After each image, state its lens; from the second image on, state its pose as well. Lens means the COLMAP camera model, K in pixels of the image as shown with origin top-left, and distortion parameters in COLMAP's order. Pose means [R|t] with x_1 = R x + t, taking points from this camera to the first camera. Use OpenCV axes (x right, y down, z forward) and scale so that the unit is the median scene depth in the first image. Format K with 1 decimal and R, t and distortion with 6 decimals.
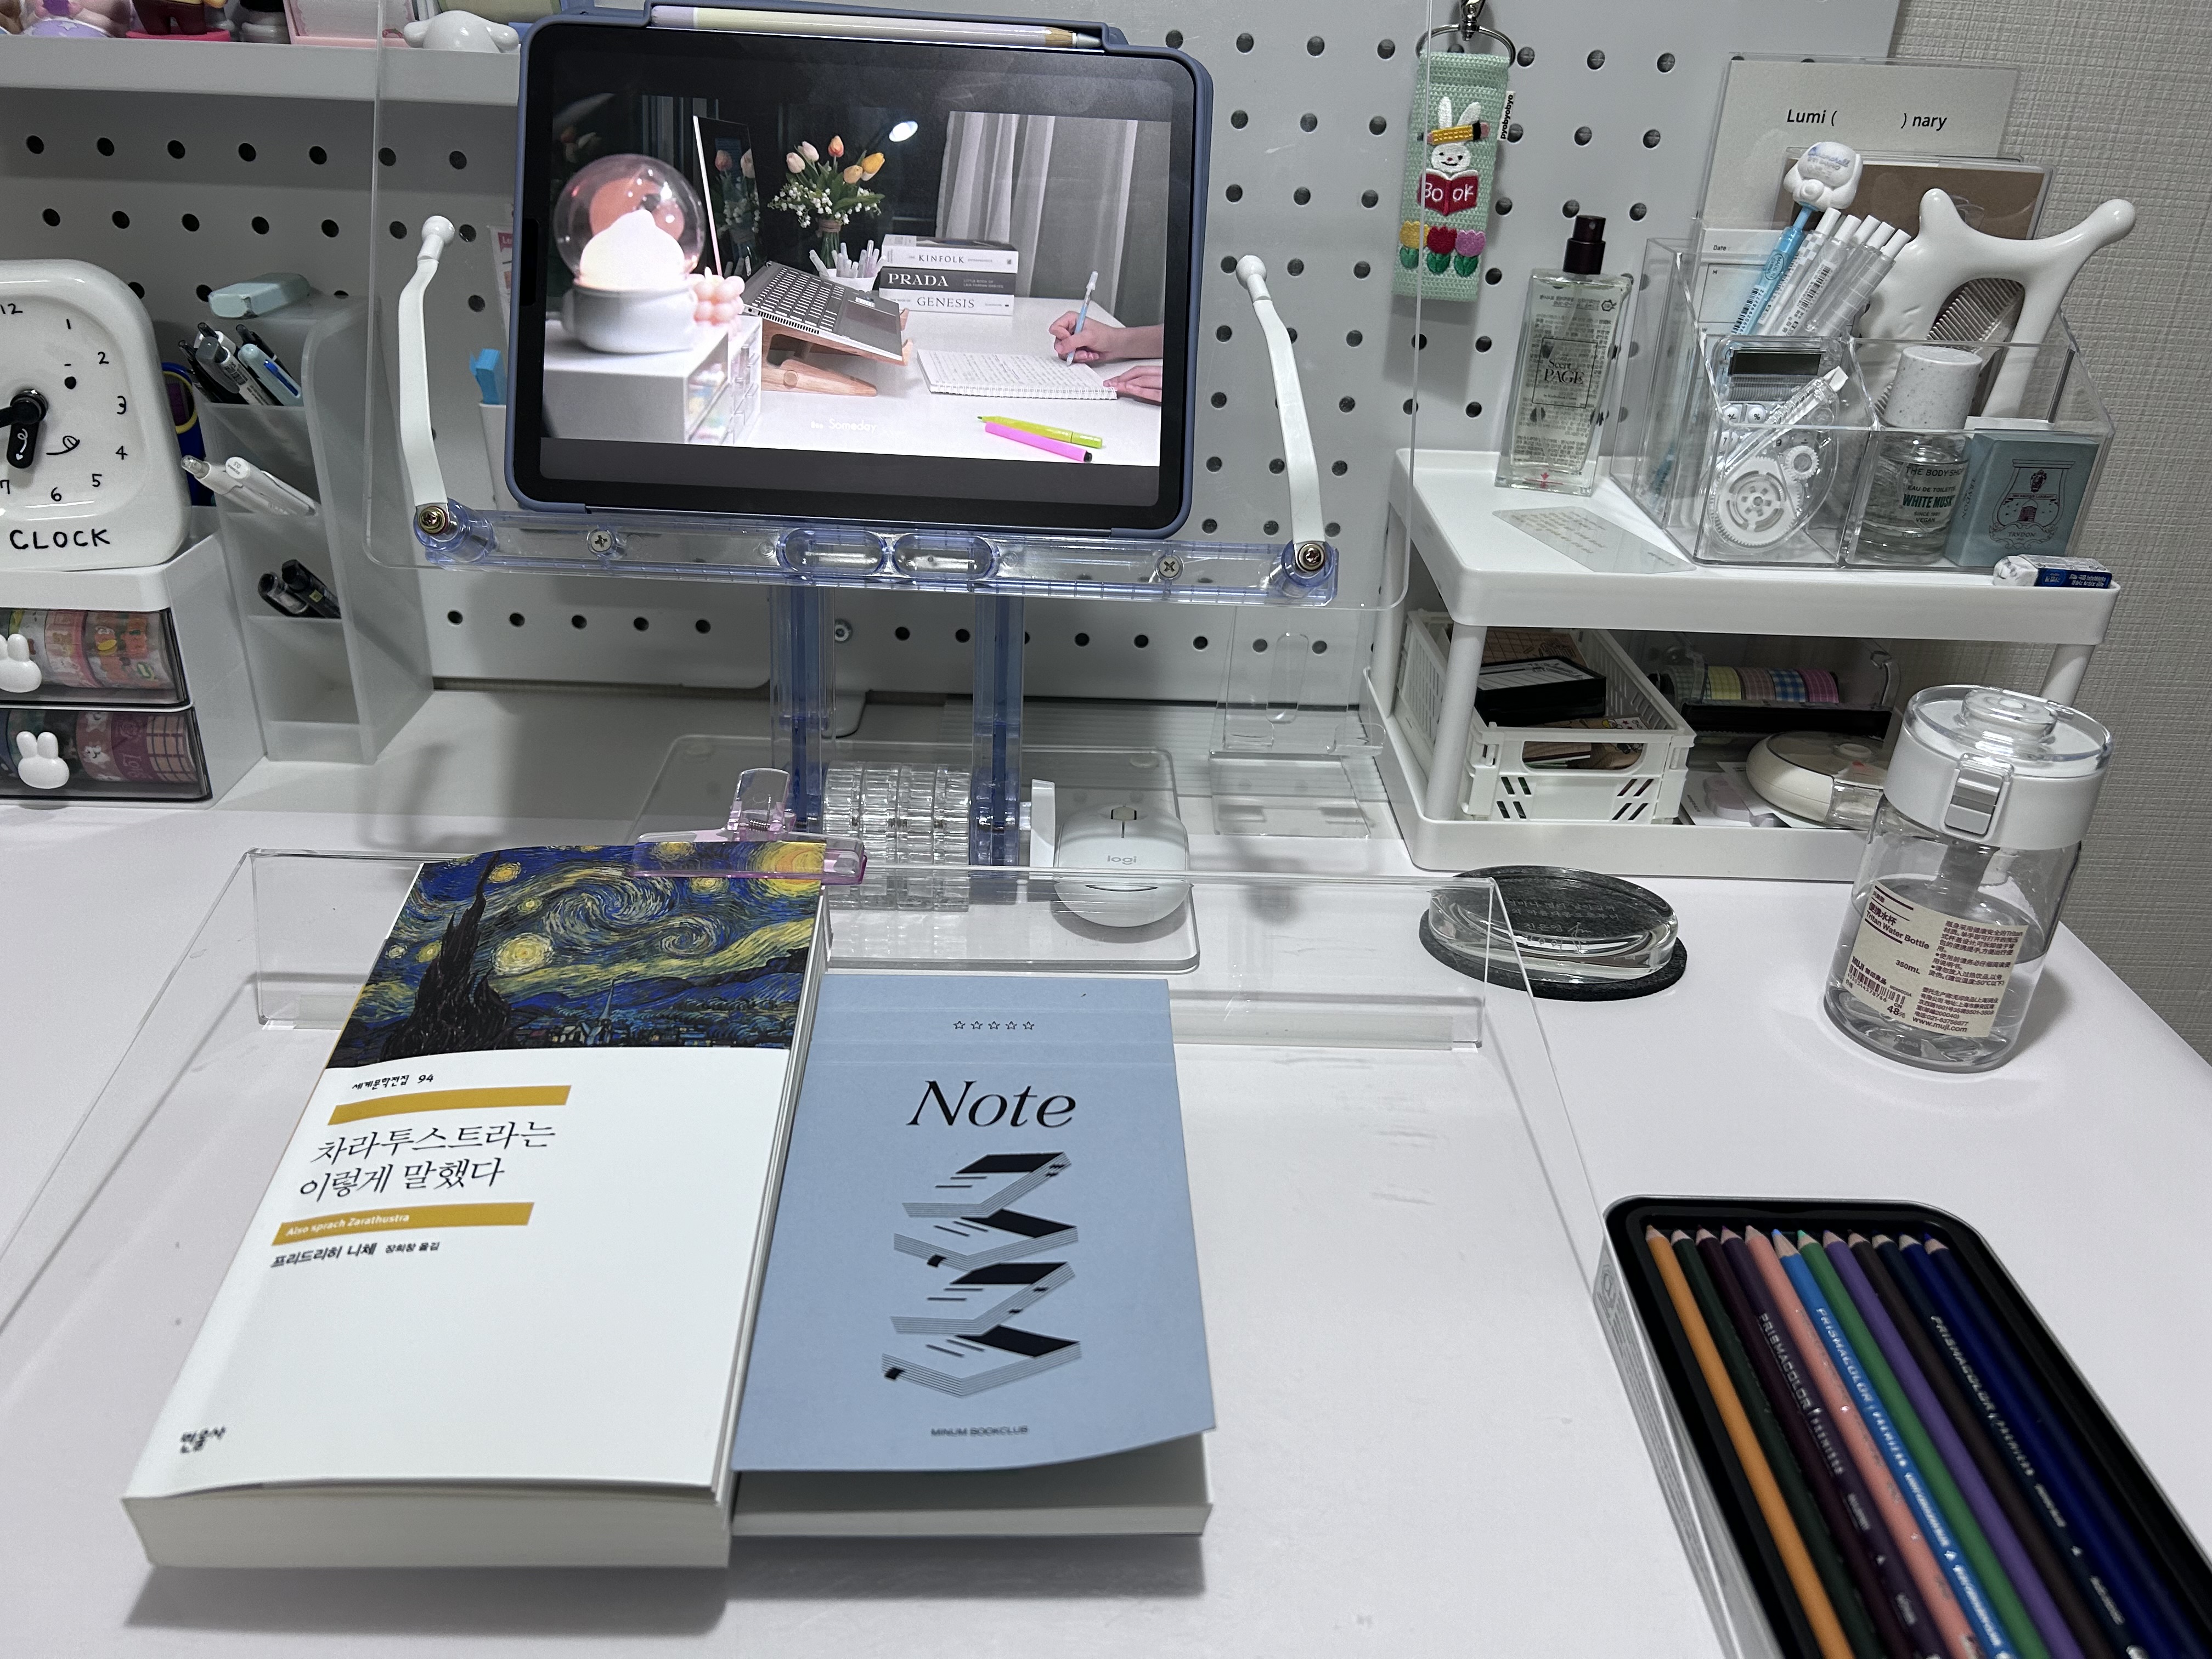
lens RADIAL K [[1684.9, 0, 1106.0], [0, 1684.9, 829.5], [0, 0, 1]] dist [0.049482, 0.009492]
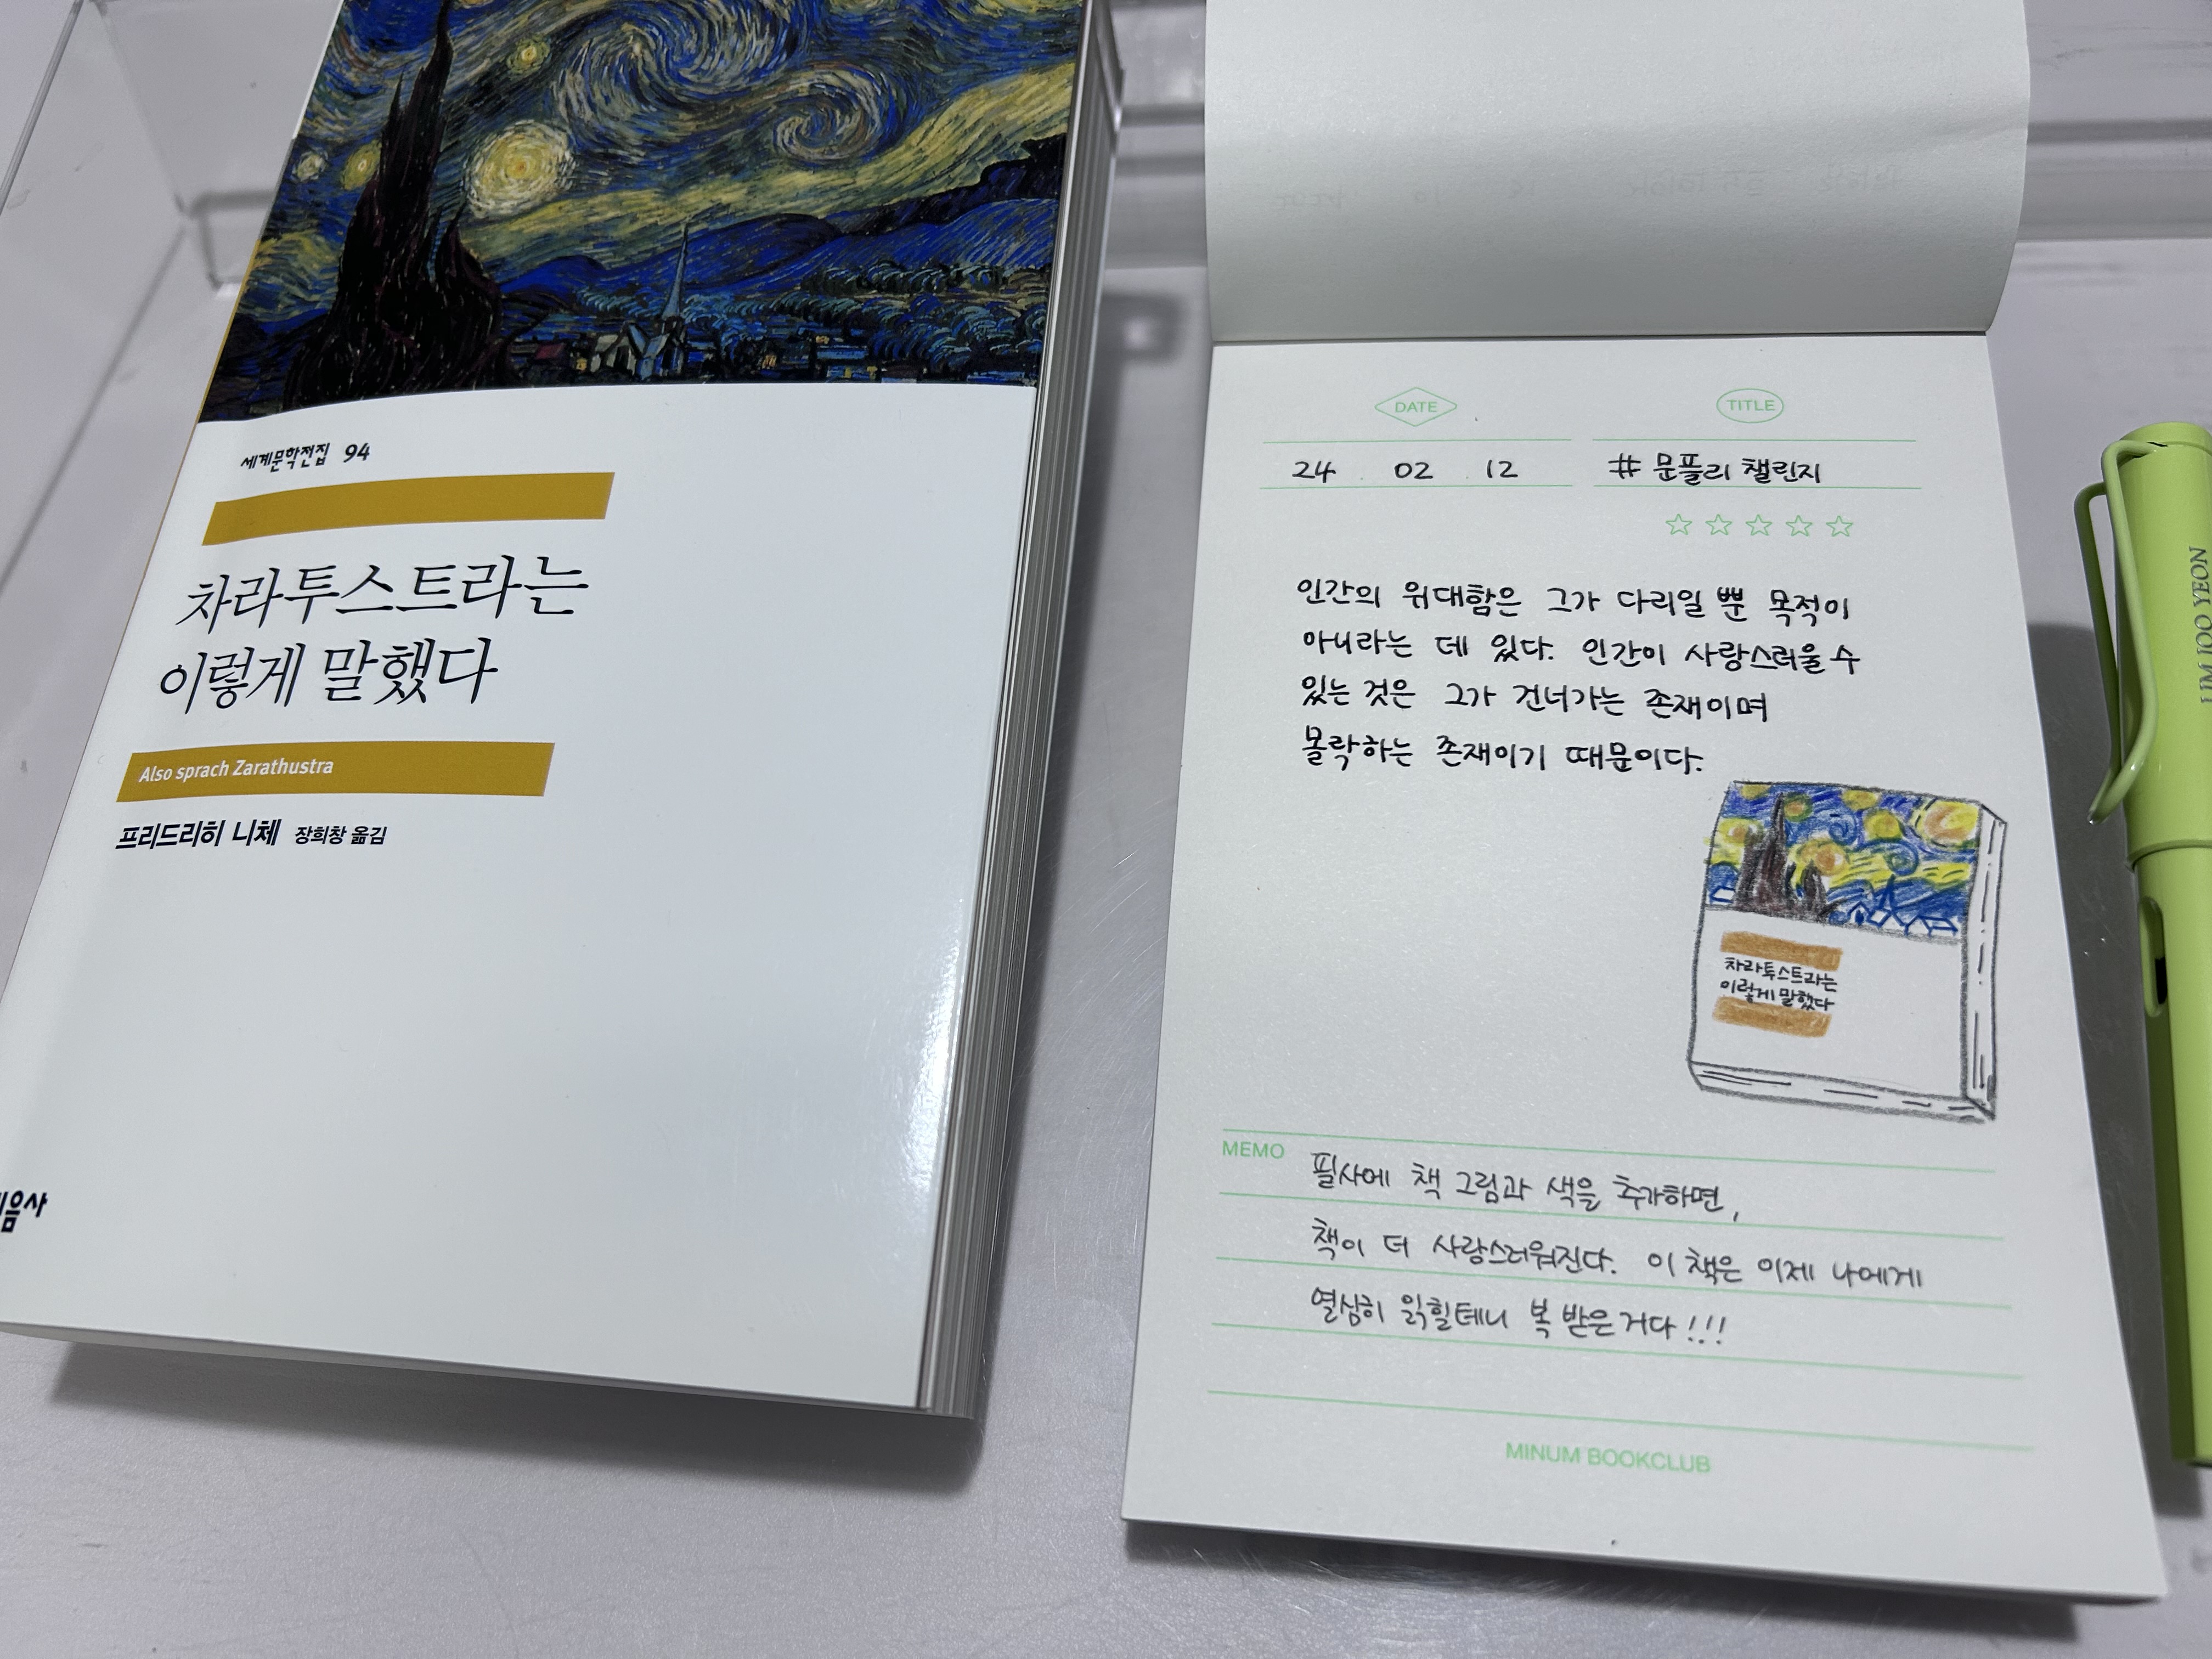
lens RADIAL K [[1684.9, 0, 1106.0], [0, 1684.9, 829.5], [0, 0, 1]] dist [0.049482, 0.009492]
pose [[0.982833, 0.026543, -0.182578, -0.075846], [0.066617, 0.871782, 0.485344, 0.009871], [0.172050, -0.489175, 0.855048, 0.519773]]
